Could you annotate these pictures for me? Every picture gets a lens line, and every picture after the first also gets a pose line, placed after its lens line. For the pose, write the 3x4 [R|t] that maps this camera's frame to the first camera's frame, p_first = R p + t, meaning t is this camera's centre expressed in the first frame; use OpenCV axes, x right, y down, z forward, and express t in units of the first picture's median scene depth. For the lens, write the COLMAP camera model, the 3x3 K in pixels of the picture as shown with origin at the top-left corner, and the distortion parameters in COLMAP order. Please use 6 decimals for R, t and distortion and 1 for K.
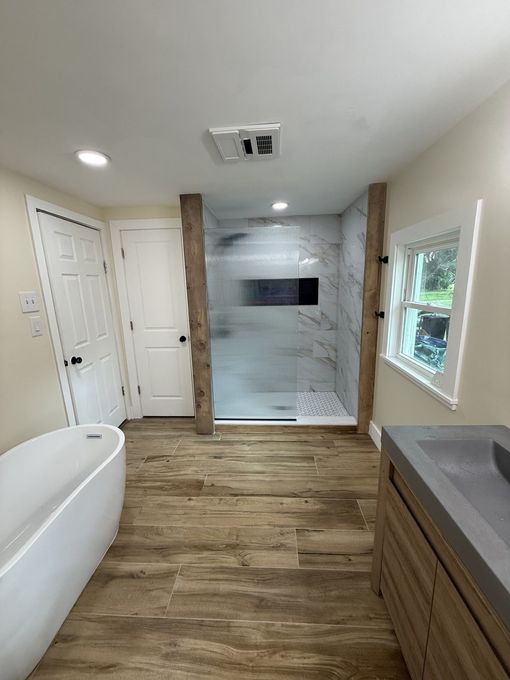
lens RADIAL K [[272.6, 0, 258.7], [0, 272.6, 335.8], [0, 0, 1]] dist [0.000040, -0.000495]
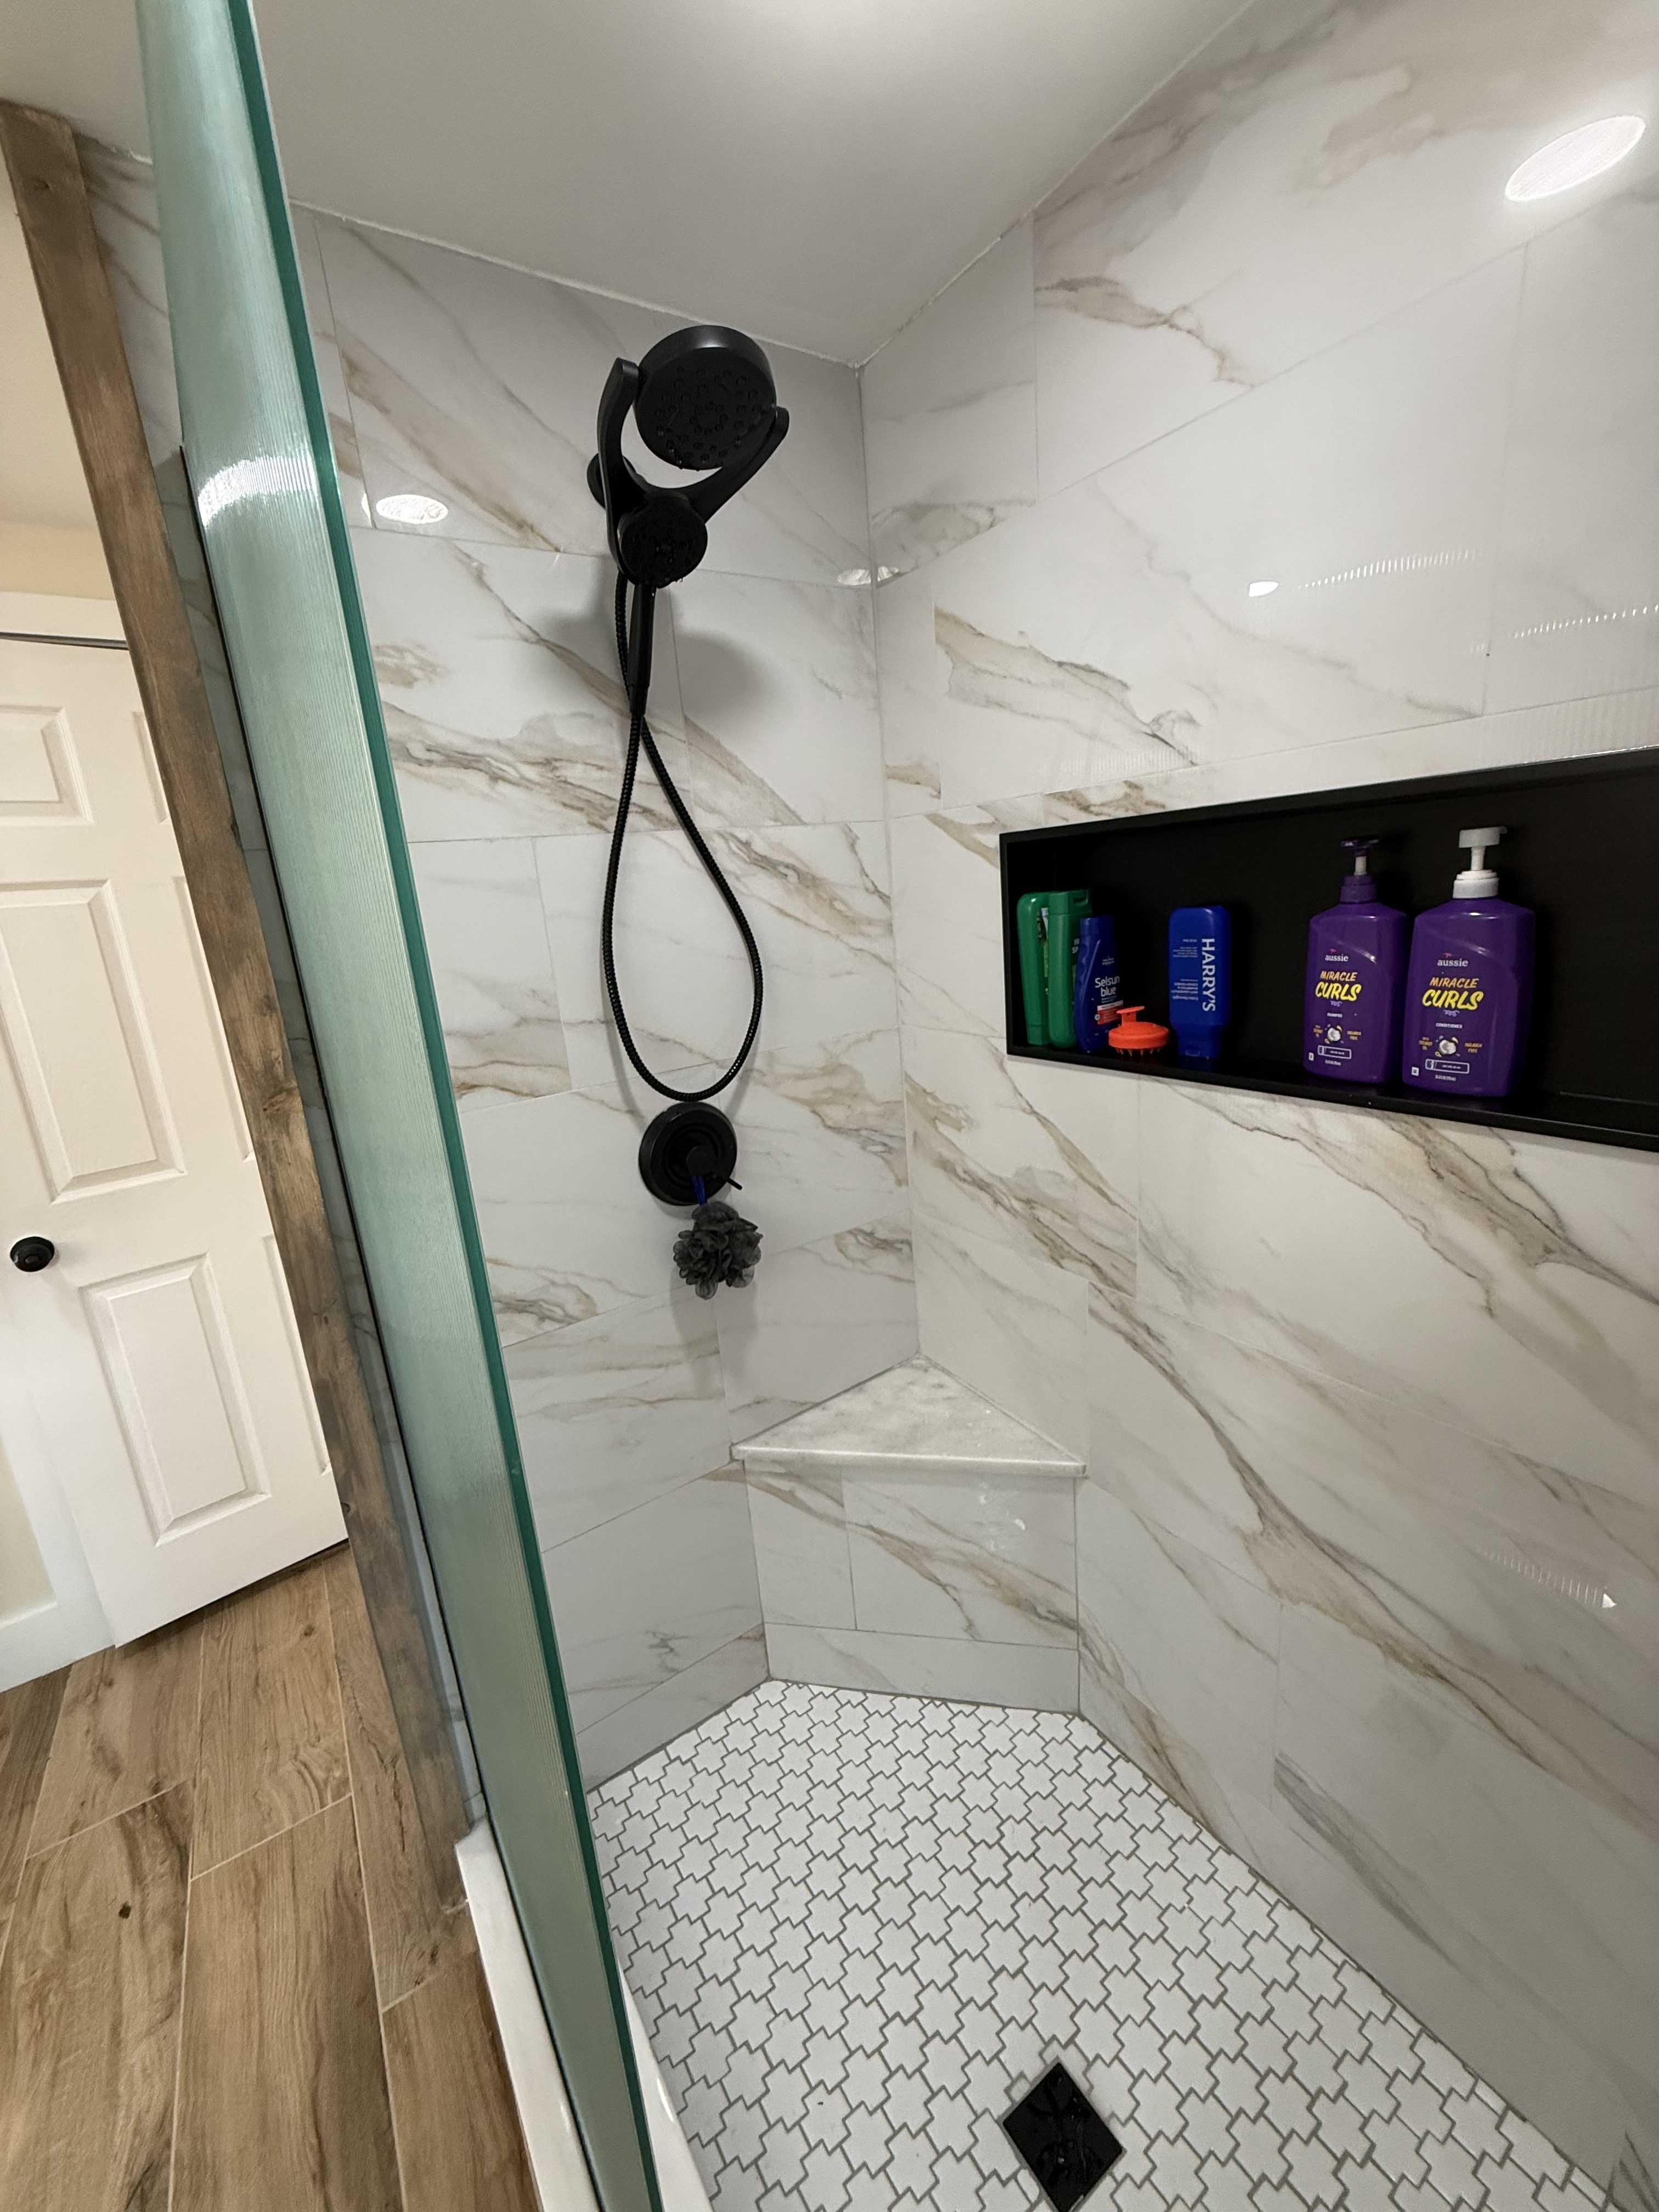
lens RADIAL K [[886.8, 0, 834.1], [0, 886.8, 1093.1], [0, 0, 1]] dist [0.000040, -0.000495]
pose [[0.584795, 0.165750, -0.794066, 0.271968], [-0.100388, 0.986164, 0.131916, -0.174709], [0.804945, 0.002571, 0.593344, 0.854090]]
